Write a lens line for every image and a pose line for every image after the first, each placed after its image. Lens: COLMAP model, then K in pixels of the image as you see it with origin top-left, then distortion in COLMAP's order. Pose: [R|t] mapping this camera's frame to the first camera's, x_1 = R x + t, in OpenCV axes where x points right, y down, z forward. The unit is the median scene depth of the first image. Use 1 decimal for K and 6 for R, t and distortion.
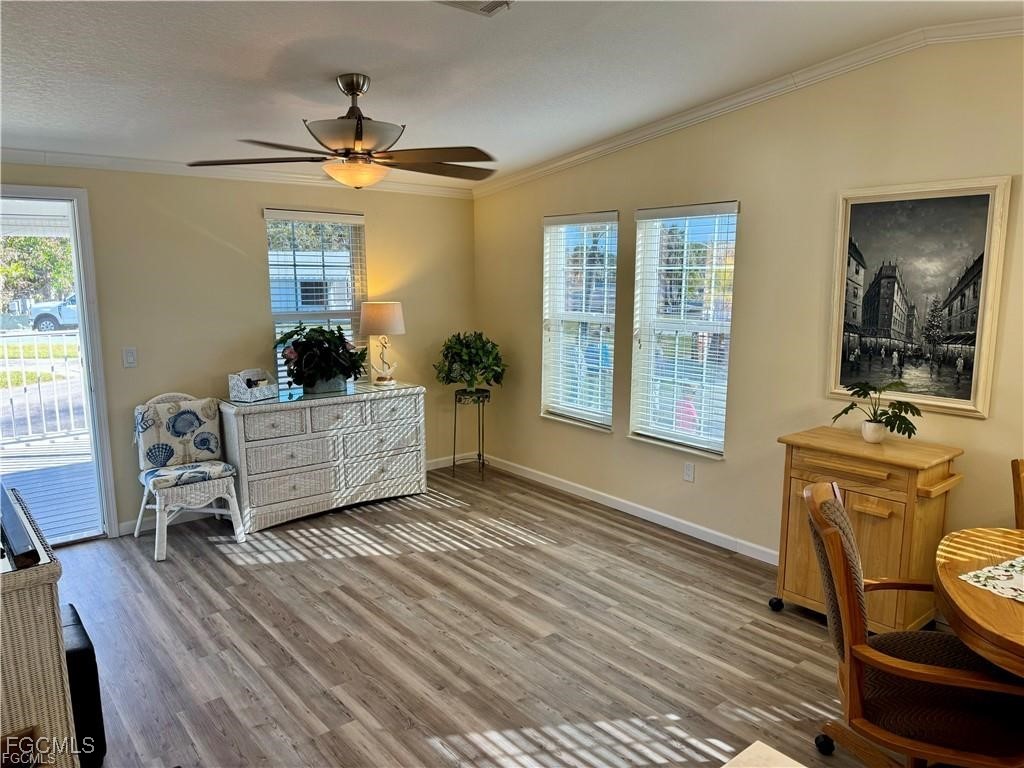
lens RADIAL K [[705.9, 0, 520.1], [0, 705.9, 384.0], [0, 0, 1]] dist [0.041175, -0.021950]
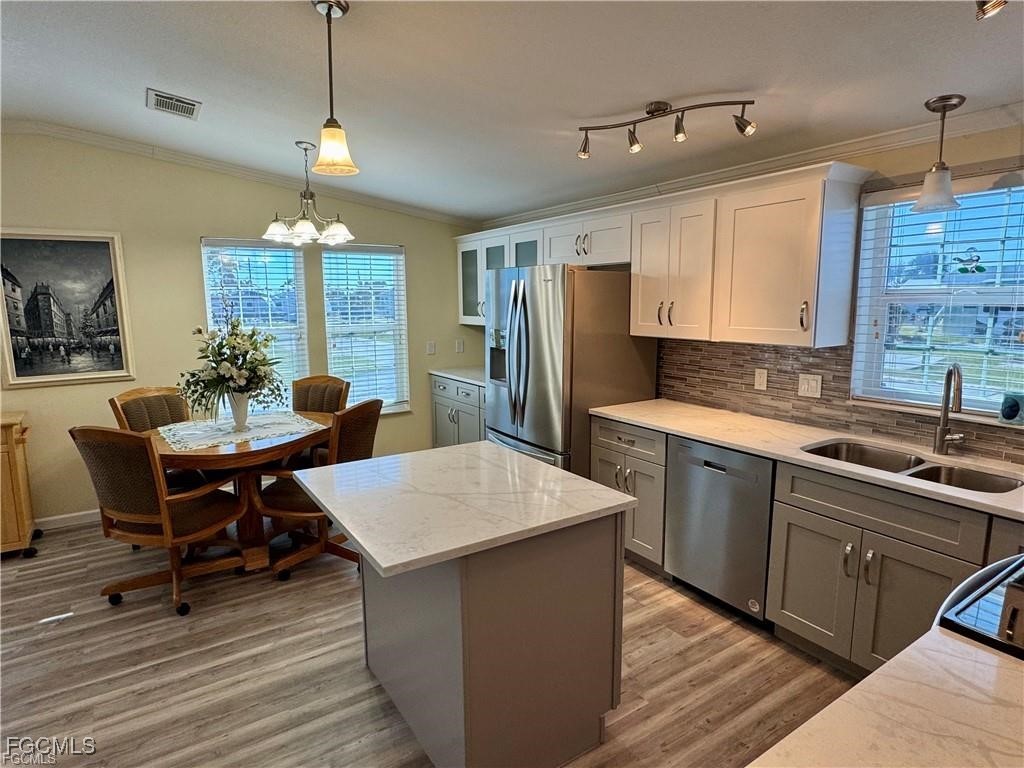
lens RADIAL K [[570.8, 0, 497.5], [0, 570.8, 379.7], [0, 0, 1]] dist [-0.002498, 0.000841]
pose [[0.137324, -0.143372, 0.980095, -0.459158], [0.169789, 0.978231, 0.119310, 0.030634], [-0.975866, 0.150026, 0.158678, -0.015316]]
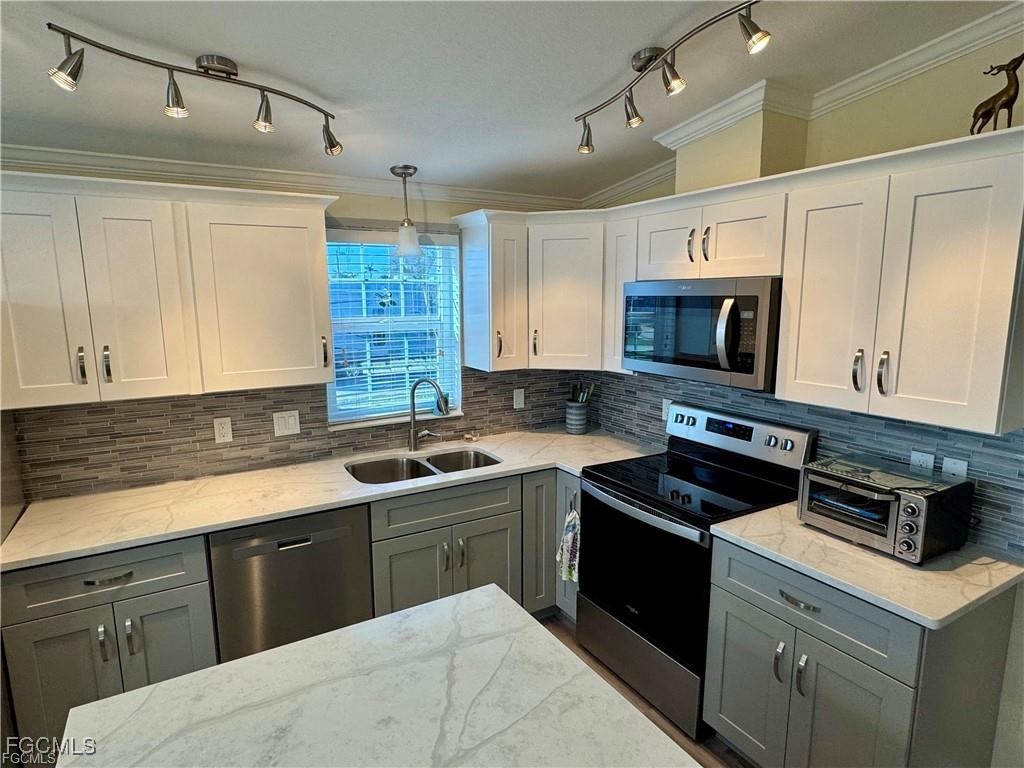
lens RADIAL K [[570.8, 0, 513.1], [0, 570.8, 381.5], [0, 0, 1]] dist [-0.002498, 0.000841]
pose [[-0.985974, -0.020331, 0.165657, -0.023553], [0.032284, 0.950574, 0.308816, -0.068266], [-0.163748, 0.309833, -0.936584, 0.331478]]
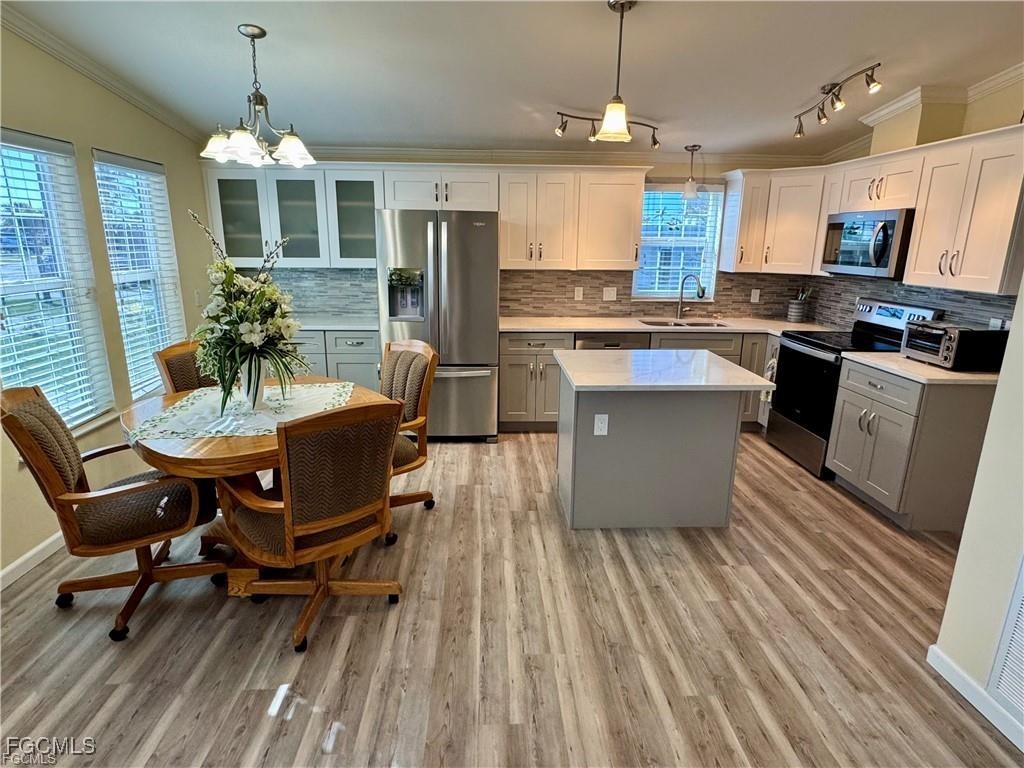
lens RADIAL K [[570.8, 0, 506.7], [0, 570.8, 383.4], [0, 0, 1]] dist [-0.002498, 0.000841]
pose [[-0.787704, -0.160453, 0.594791, -0.268167], [0.089059, 0.925686, 0.367660, -0.122877], [-0.609582, 0.342579, -0.714877, 0.914729]]
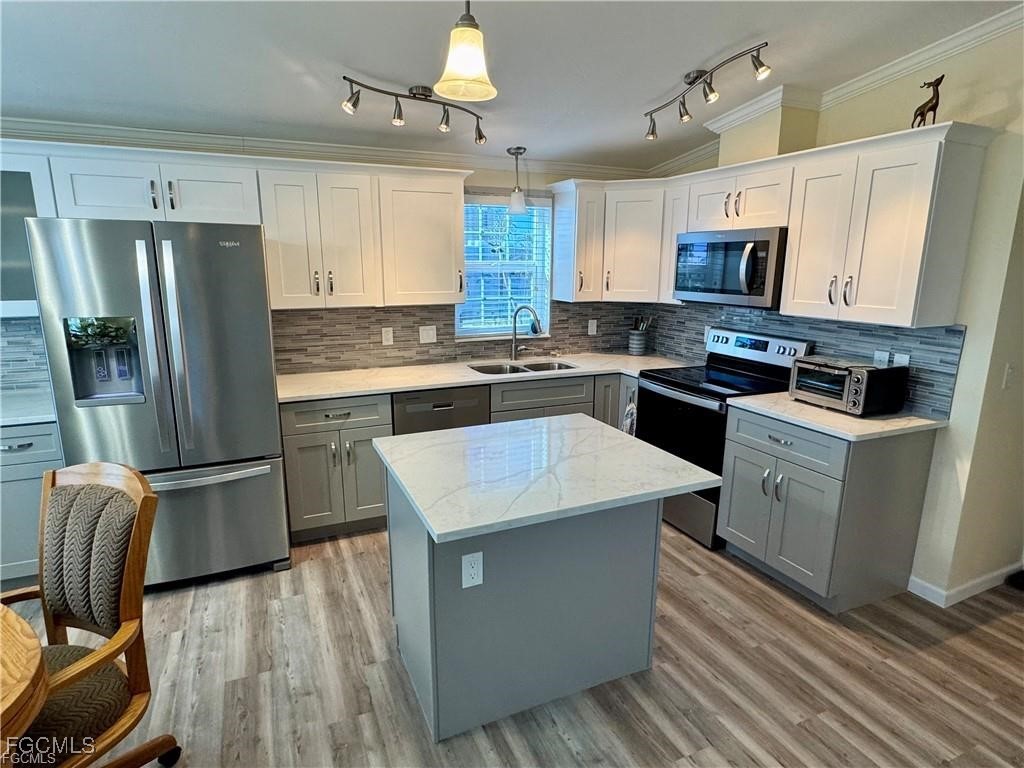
lens RADIAL K [[570.8, 0, 508.0], [0, 570.8, 384.9], [0, 0, 1]] dist [-0.002498, 0.000841]
pose [[-0.959192, -0.063932, 0.275433, -0.047696], [0.041799, 0.931341, 0.361741, -0.083912], [-0.279648, 0.358492, -0.890663, 0.637419]]
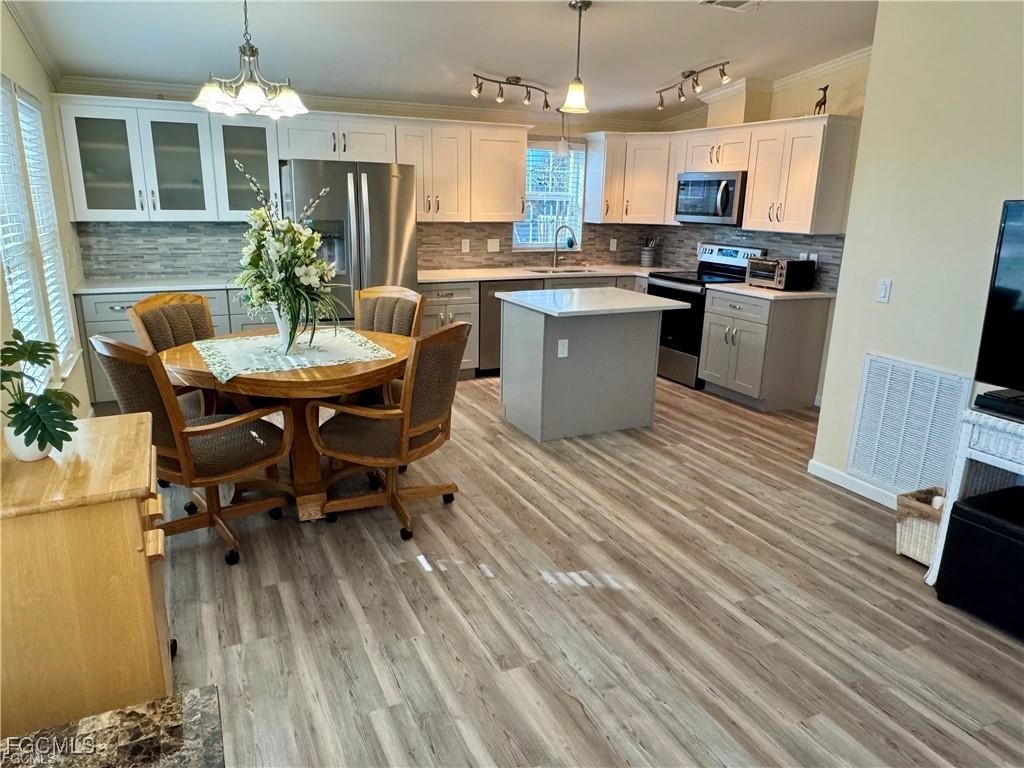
lens RADIAL K [[693.9, 0, 505.1], [0, 693.9, 386.9], [0, 0, 1]] dist [-0.007556, -0.001512]
pose [[-0.965421, -0.087364, 0.245619, -0.093750], [0.022445, 0.910822, 0.412190, -0.189381], [-0.259726, 0.403450, -0.877366, 1.378337]]
